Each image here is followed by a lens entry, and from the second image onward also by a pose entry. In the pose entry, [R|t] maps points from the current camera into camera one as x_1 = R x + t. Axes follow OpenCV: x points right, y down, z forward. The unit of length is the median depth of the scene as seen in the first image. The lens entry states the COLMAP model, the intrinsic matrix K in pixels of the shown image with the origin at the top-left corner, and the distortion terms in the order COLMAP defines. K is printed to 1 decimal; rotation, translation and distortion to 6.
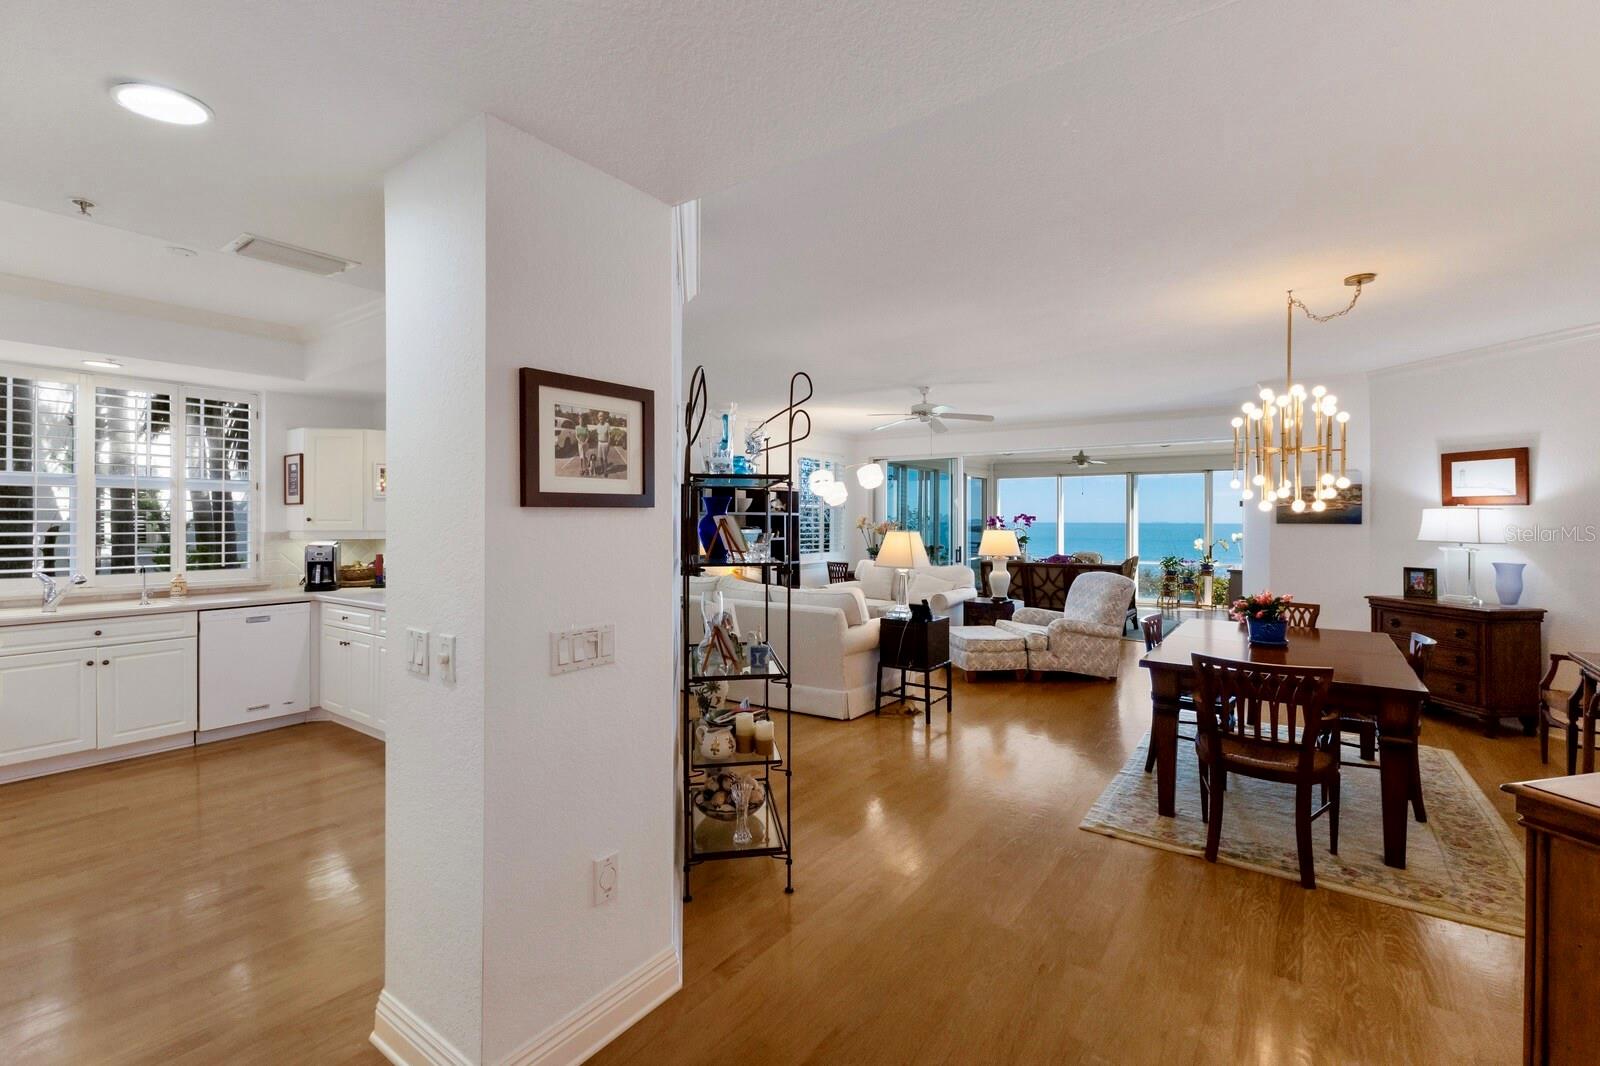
lens RADIAL K [[699.1, 0, 805.4], [0, 699.1, 515.9], [0, 0, 1]] dist [0.001020, 0.000027]
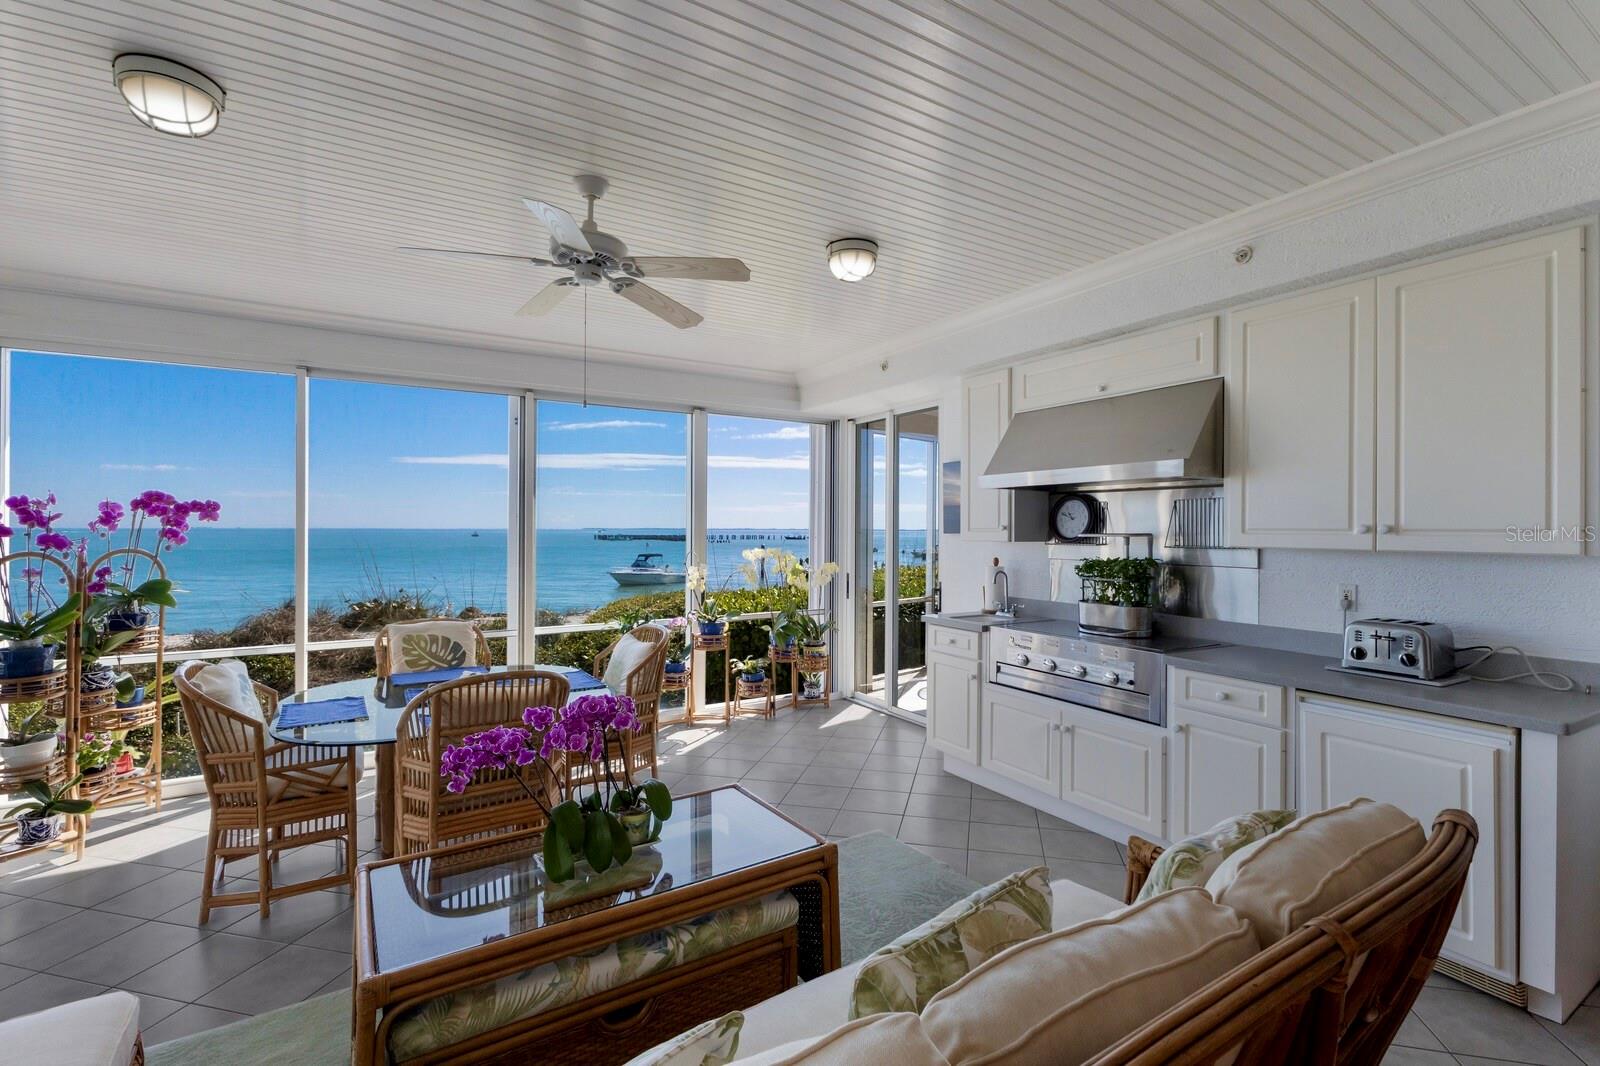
lens RADIAL K [[725.9, 0, 797.8], [0, 725.9, 528.4], [0, 0, 1]] dist [-0.000408, 0.000029]
pose [[0.398567, -0.003969, 0.917130, 0.434033], [-0.006052, 0.999957, 0.006957, 0.018268], [-0.917119, -0.008323, 0.398527, 1.825915]]
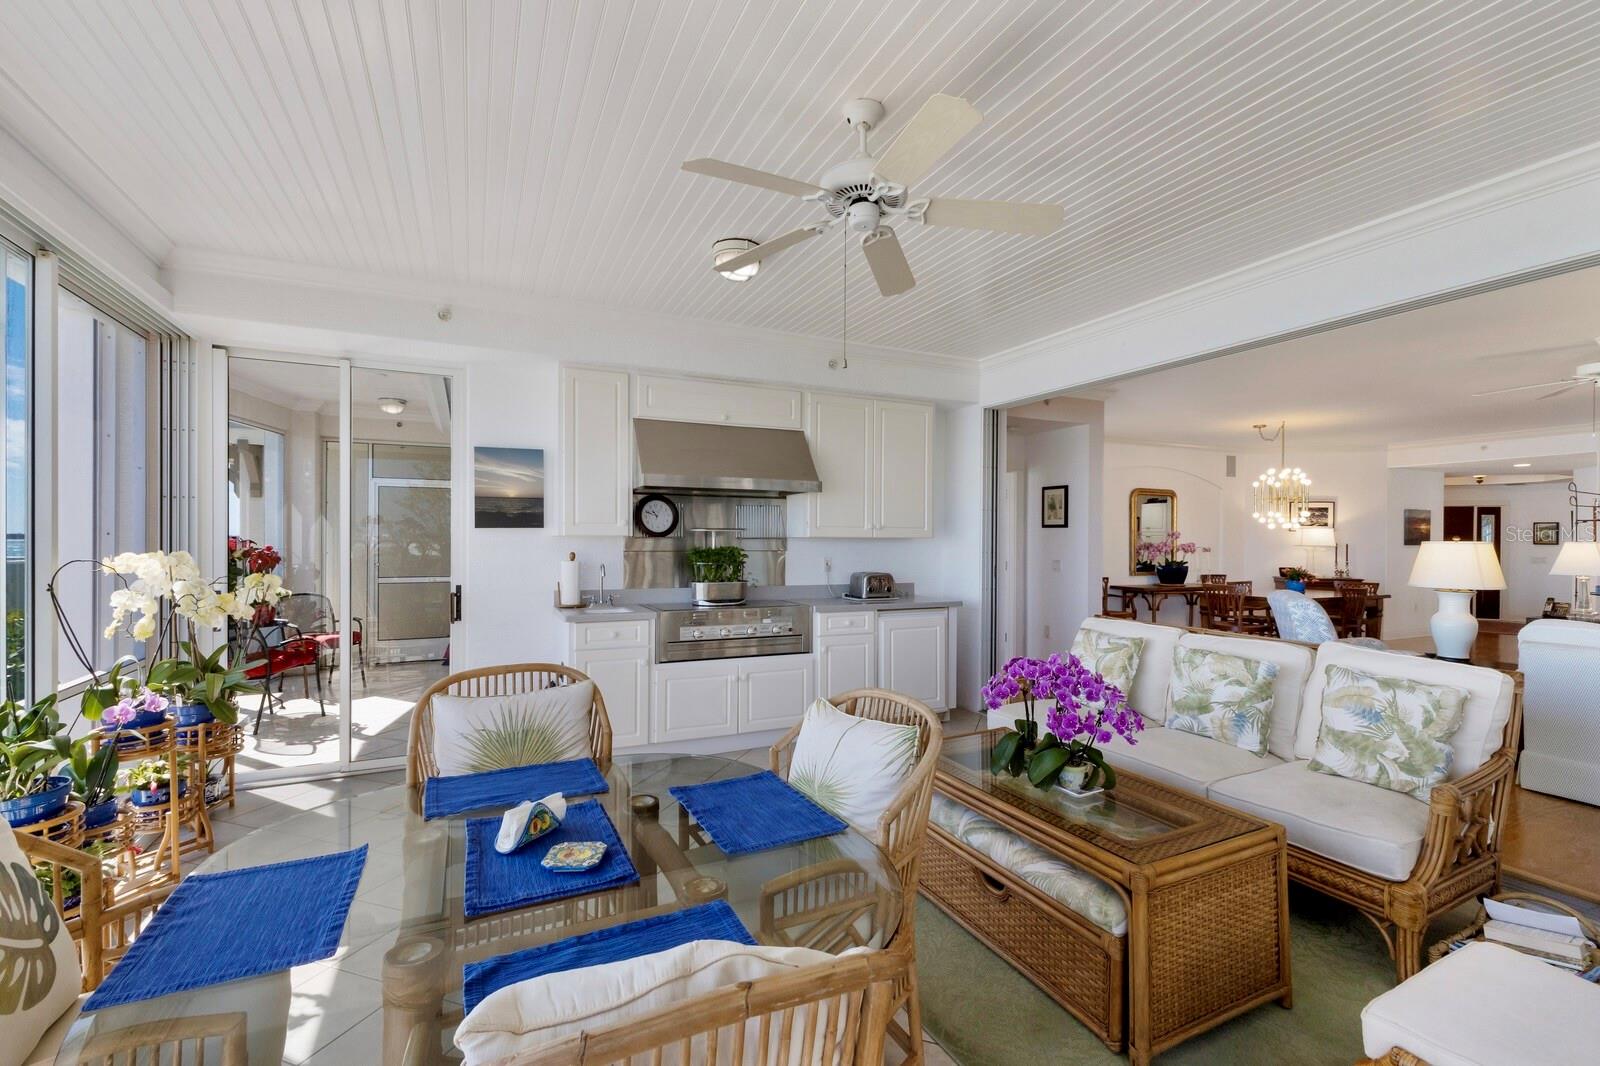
lens RADIAL K [[691.4, 0, 799.6], [0, 691.4, 541.7], [0, 0, 1]] dist [0.001709, 0.000093]
pose [[-0.874655, -0.011963, 0.484598, 0.682242], [-0.015379, 0.999877, -0.003074, 0.042608], [-0.484502, -0.010141, -0.874732, 2.531369]]
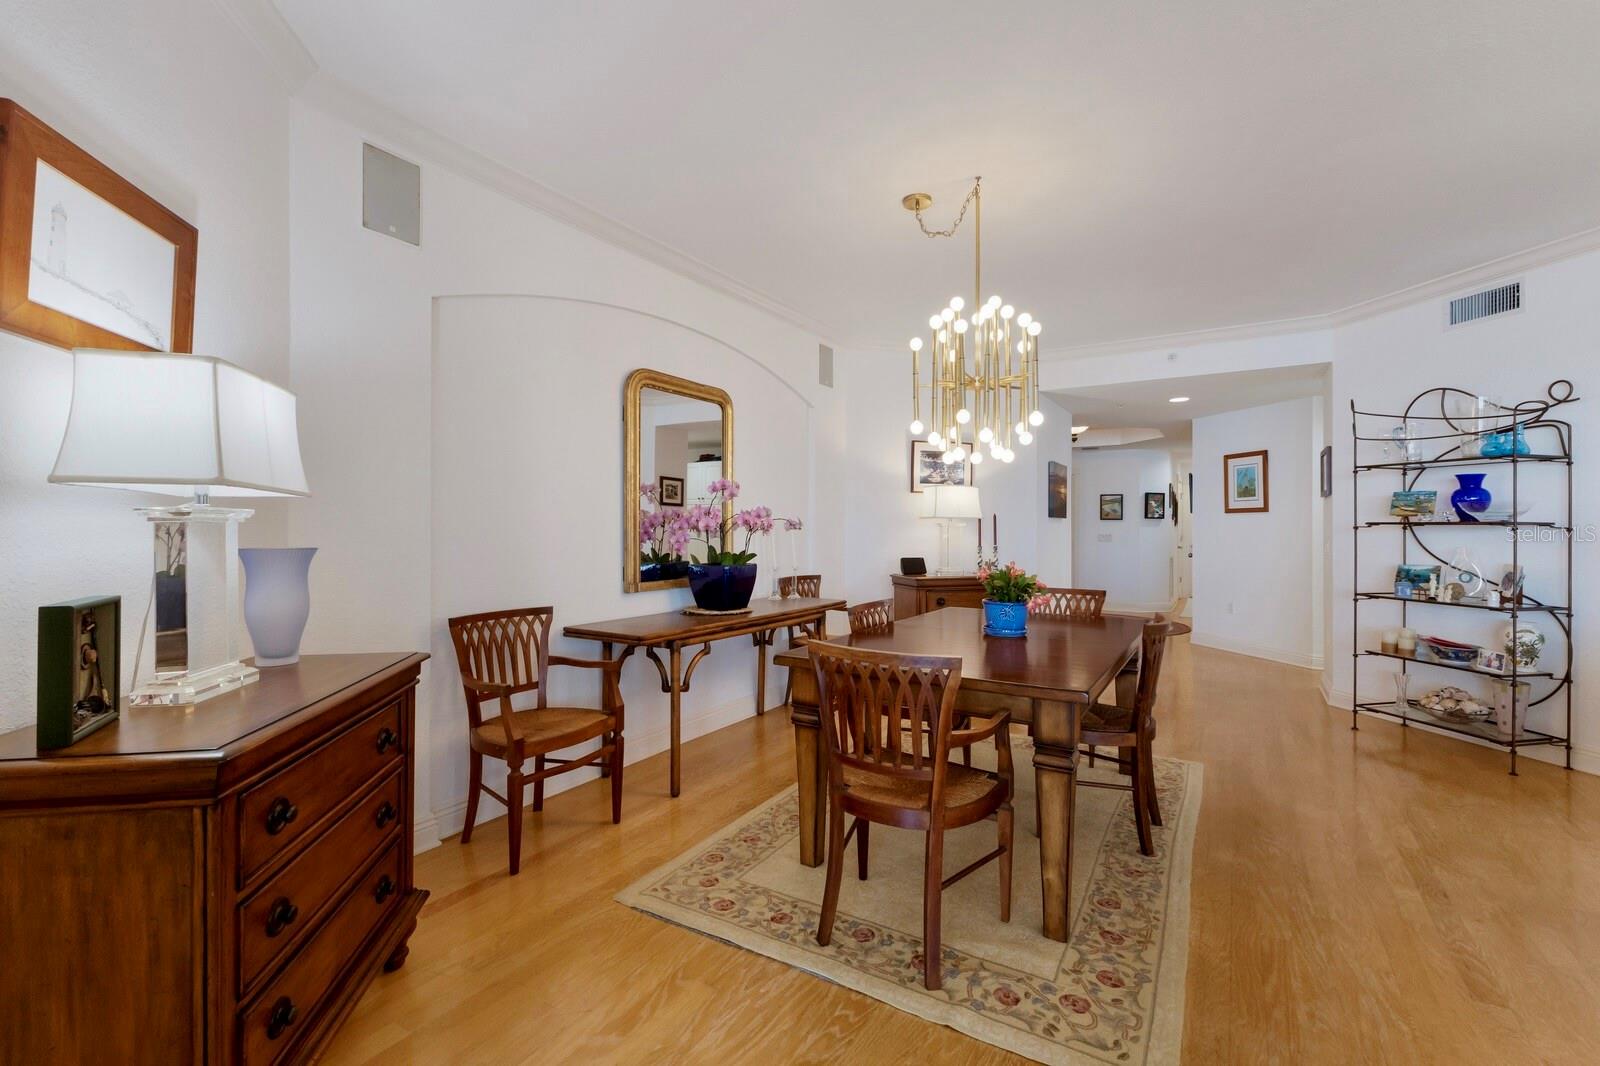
lens RADIAL K [[702.3, 0, 800.0], [0, 702.3, 528.8], [0, 0, 1]] dist [0.012872, 0.000194]
pose [[-0.997074, -0.007904, -0.076032, 0.680671], [-0.007448, 0.999953, -0.006283, 0.051178], [0.076078, -0.005698, -0.997086, 1.274442]]
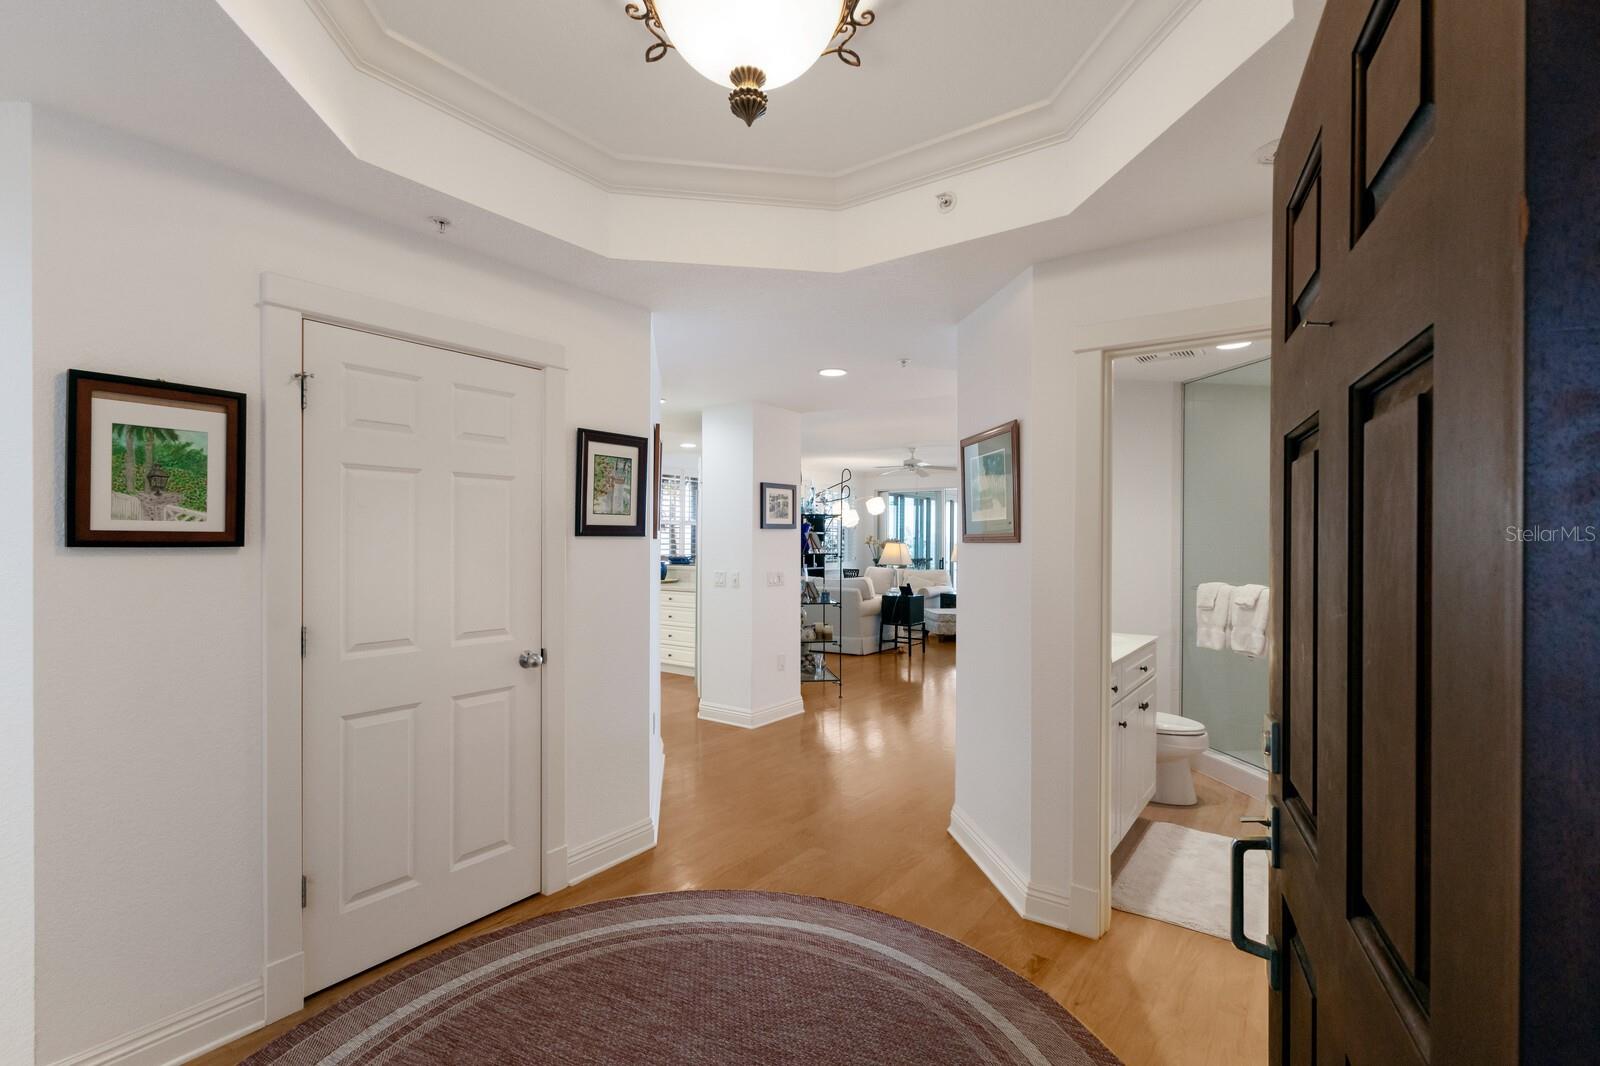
lens RADIAL K [[727.3, 0, 796.7], [0, 727.3, 531.1], [0, 0, 1]] dist [-0.000877, -0.000116]
pose [[0.999908, 0.004491, -0.012787, -0.072063], [-0.004573, 0.999969, -0.006417, 0.005525], [0.012758, 0.006474, 0.999898, -0.710030]]
